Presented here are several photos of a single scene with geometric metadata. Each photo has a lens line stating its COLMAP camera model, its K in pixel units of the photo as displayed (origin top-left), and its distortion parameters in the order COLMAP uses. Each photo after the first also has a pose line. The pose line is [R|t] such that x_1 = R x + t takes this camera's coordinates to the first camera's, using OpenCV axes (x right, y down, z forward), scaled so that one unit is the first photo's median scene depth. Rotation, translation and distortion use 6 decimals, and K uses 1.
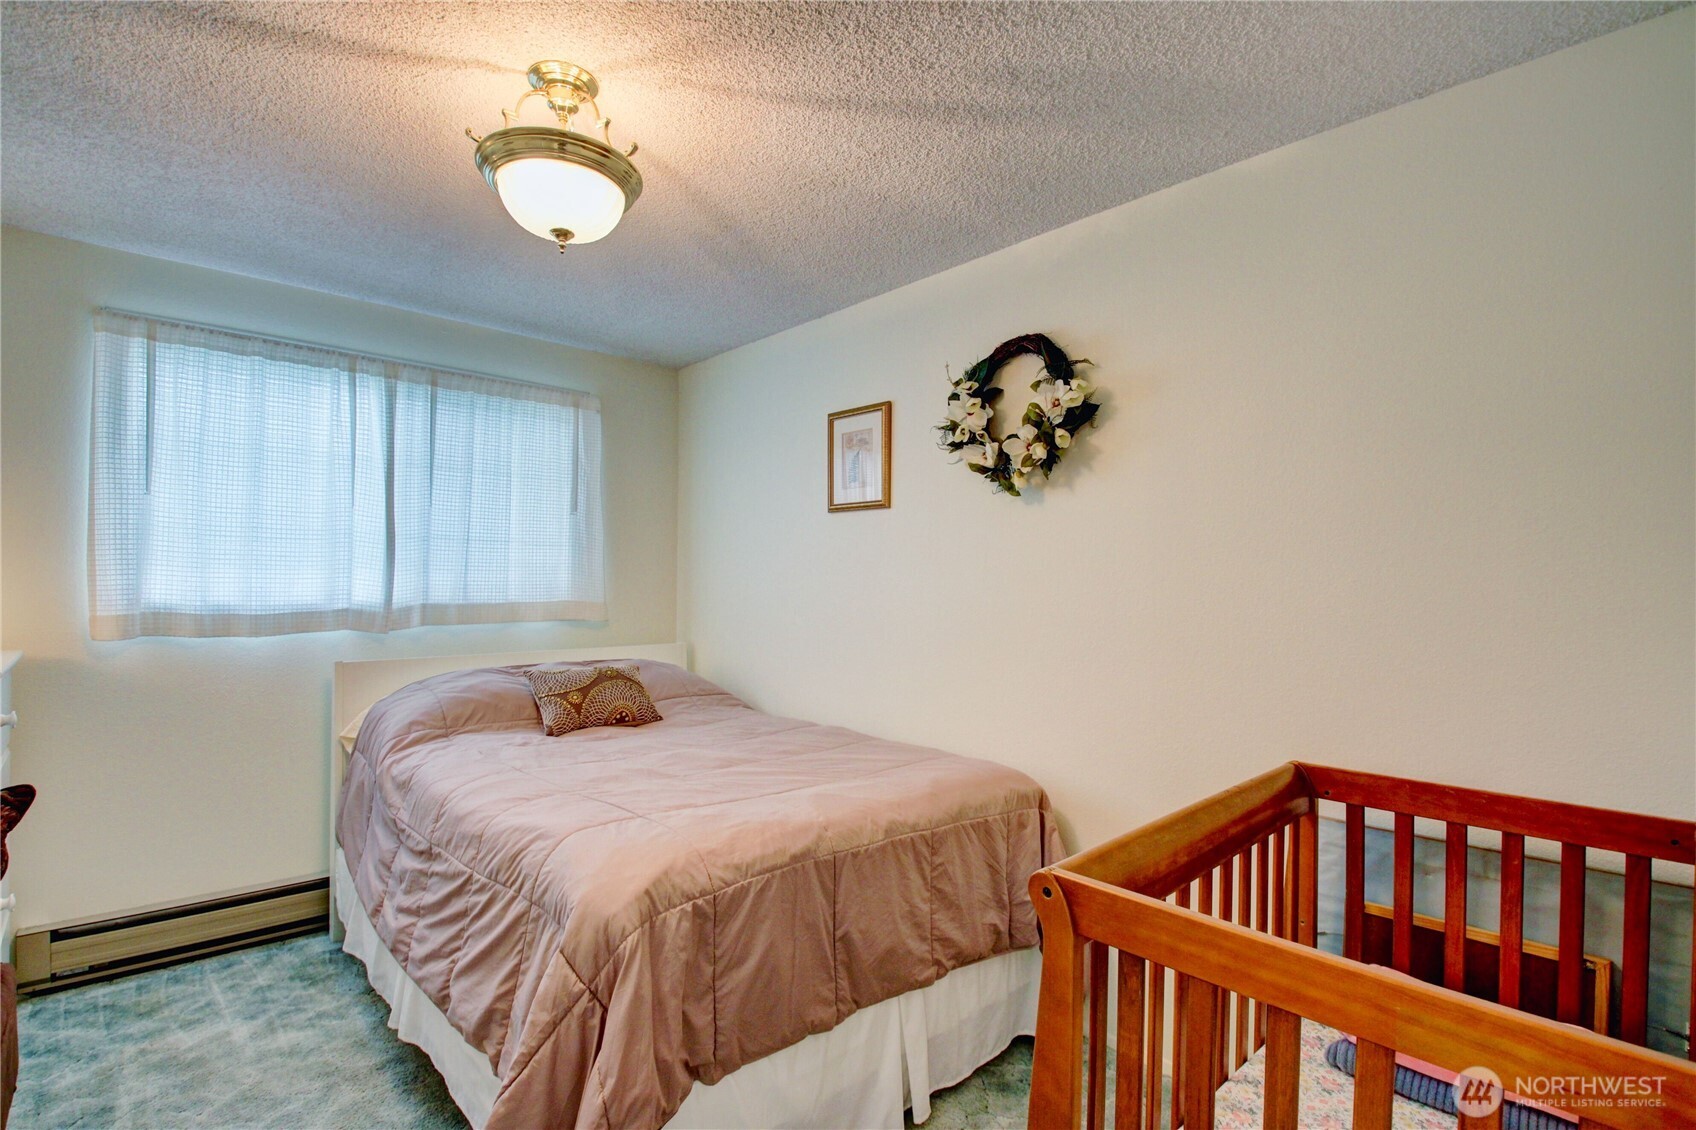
lens RADIAL K [[805.3, 0, 843.9], [0, 805.3, 572.4], [0, 0, 1]] dist [0.001755, -0.019978]
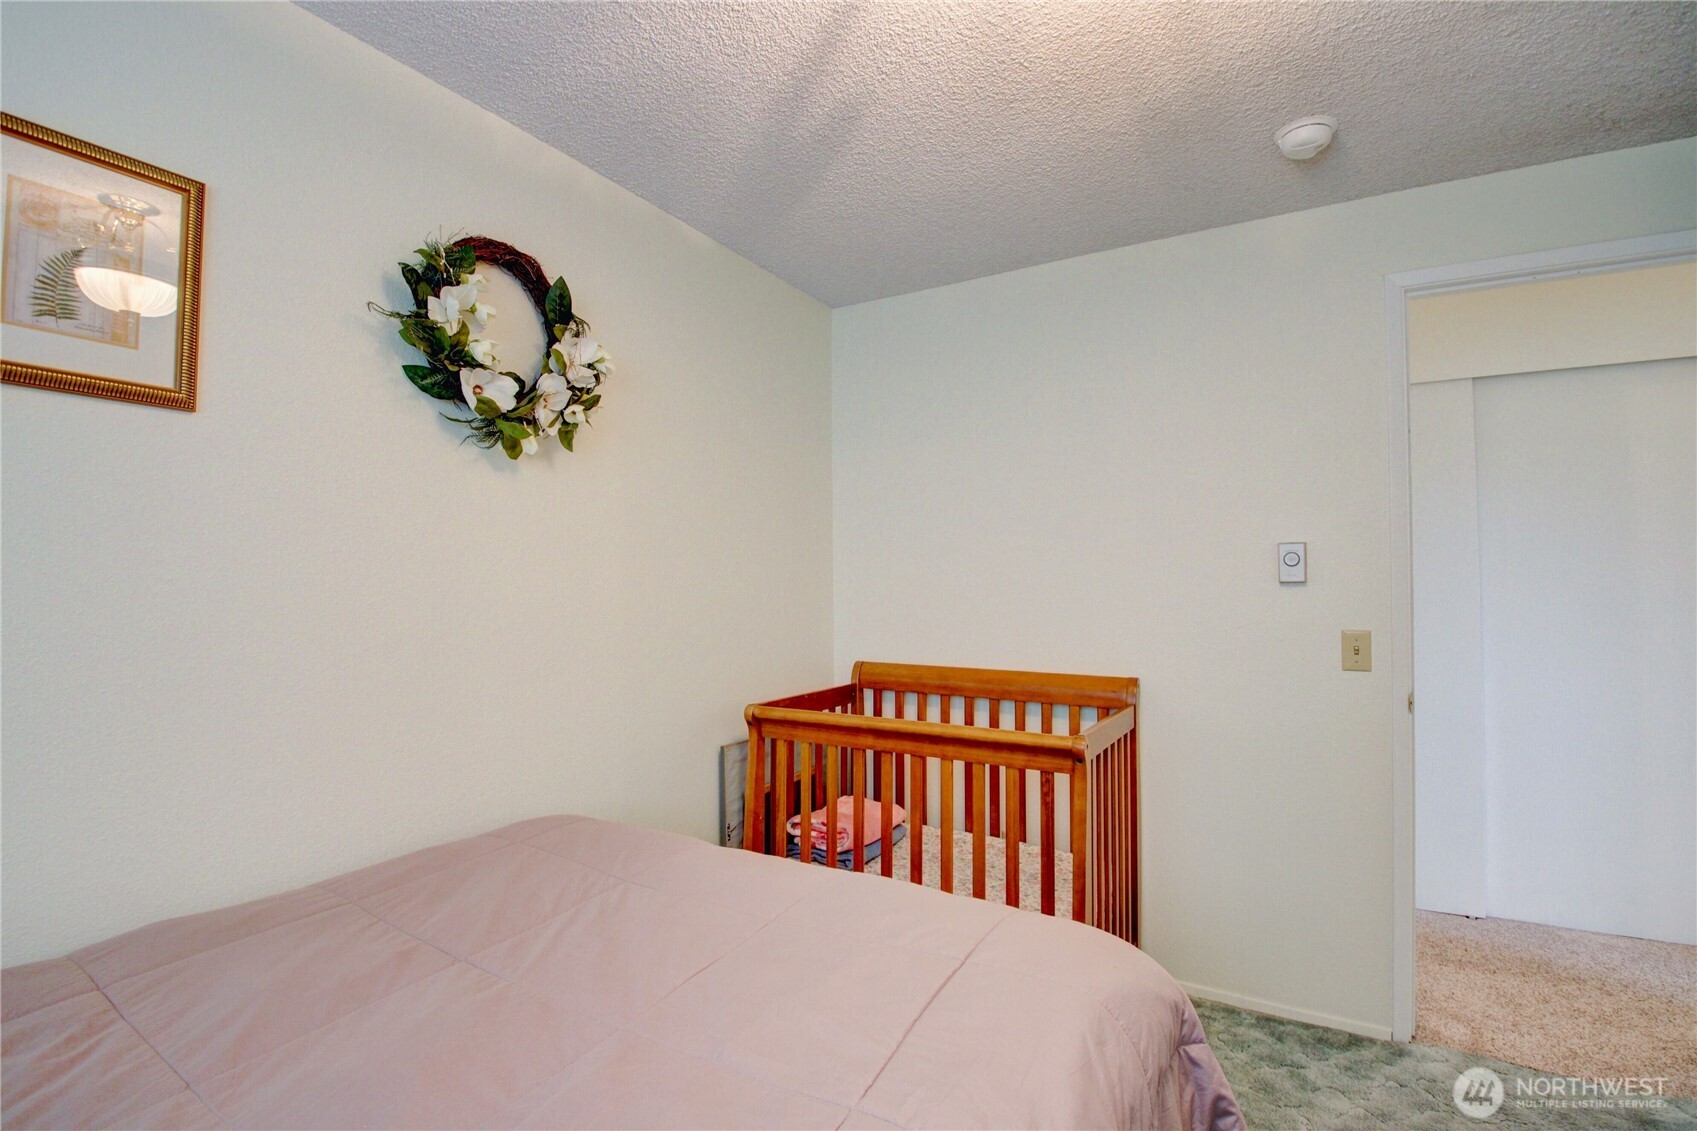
lens RADIAL K [[805.8, 0, 844.4], [0, 805.8, 572.9], [0, 0, 1]] dist [0.001755, -0.019978]
pose [[-0.297066, 0.004309, 0.954847, -0.573405], [-0.019947, 0.999744, -0.010717, 0.012429], [-0.954648, -0.022230, -0.296904, 0.897826]]
